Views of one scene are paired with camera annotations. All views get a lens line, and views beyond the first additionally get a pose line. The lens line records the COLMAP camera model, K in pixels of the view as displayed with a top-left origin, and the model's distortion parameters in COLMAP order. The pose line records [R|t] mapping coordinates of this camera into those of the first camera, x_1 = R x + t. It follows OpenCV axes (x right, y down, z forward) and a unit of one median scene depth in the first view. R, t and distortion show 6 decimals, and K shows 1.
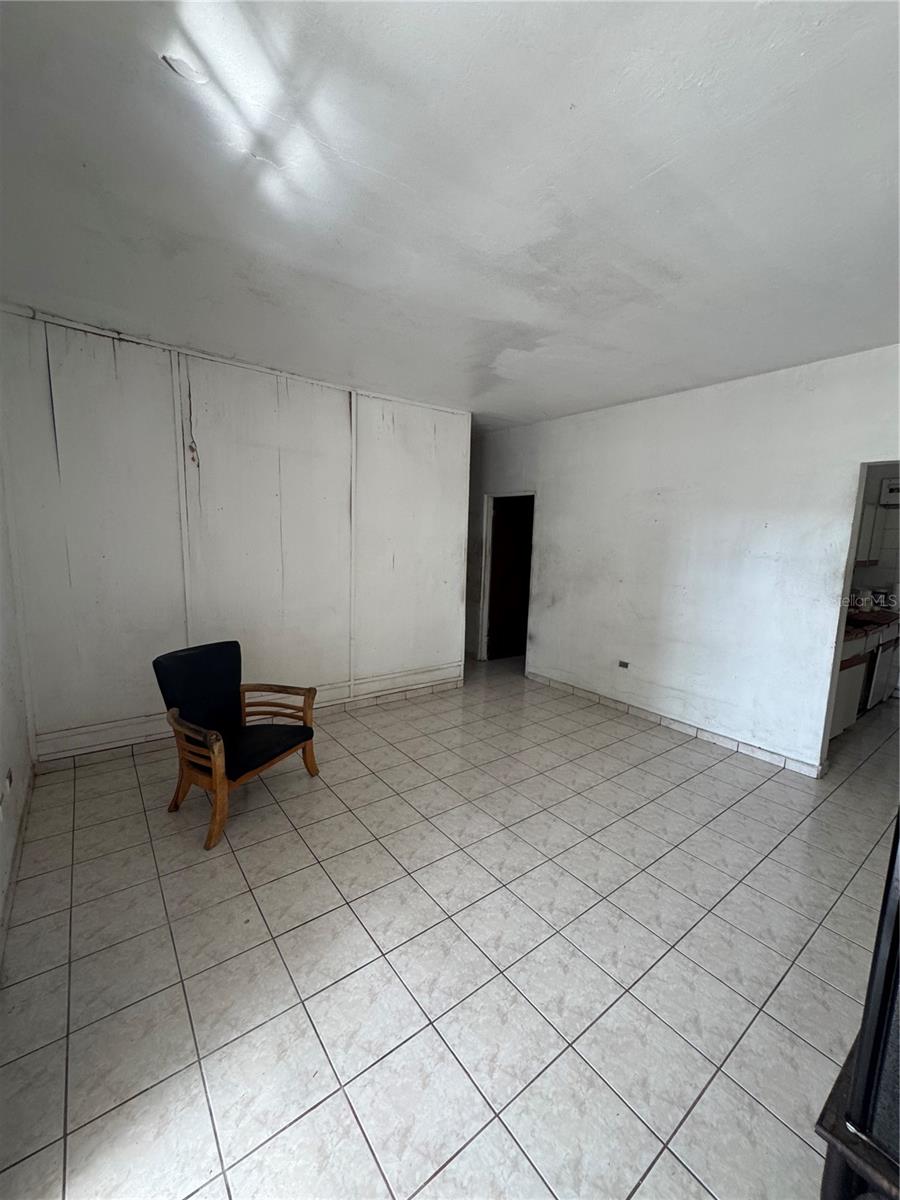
lens RADIAL K [[478.0, 0, 450.0], [0, 478.0, 600.0], [0, 0, 1]] dist [-0.003490, -0.000042]
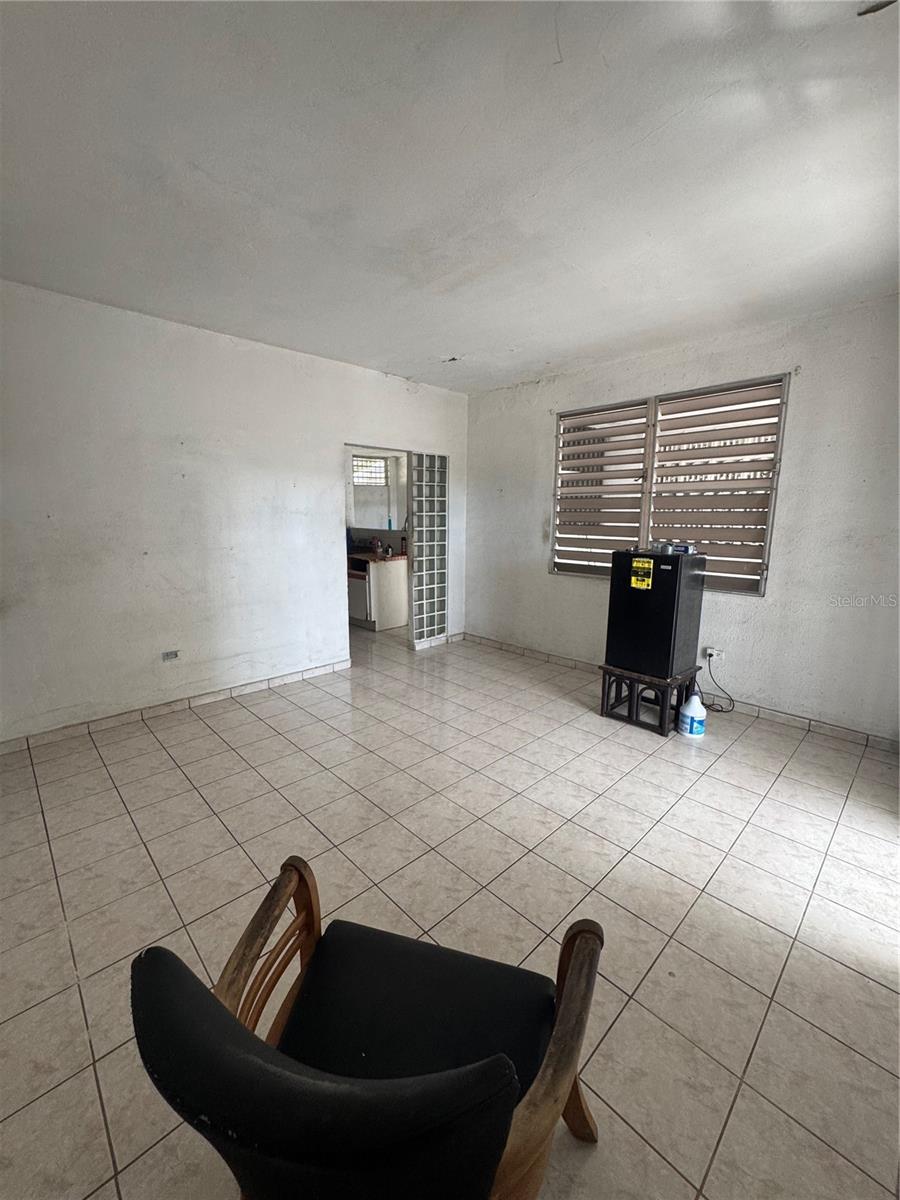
lens RADIAL K [[478.0, 0, 450.0], [0, 478.0, 600.0], [0, 0, 1]] dist [-0.003490, -0.000042]
pose [[-0.112656, -0.213800, 0.970360, -0.561234], [0.124279, 0.965876, 0.227241, -0.099460], [-0.985831, 0.146196, -0.082241, 0.727040]]
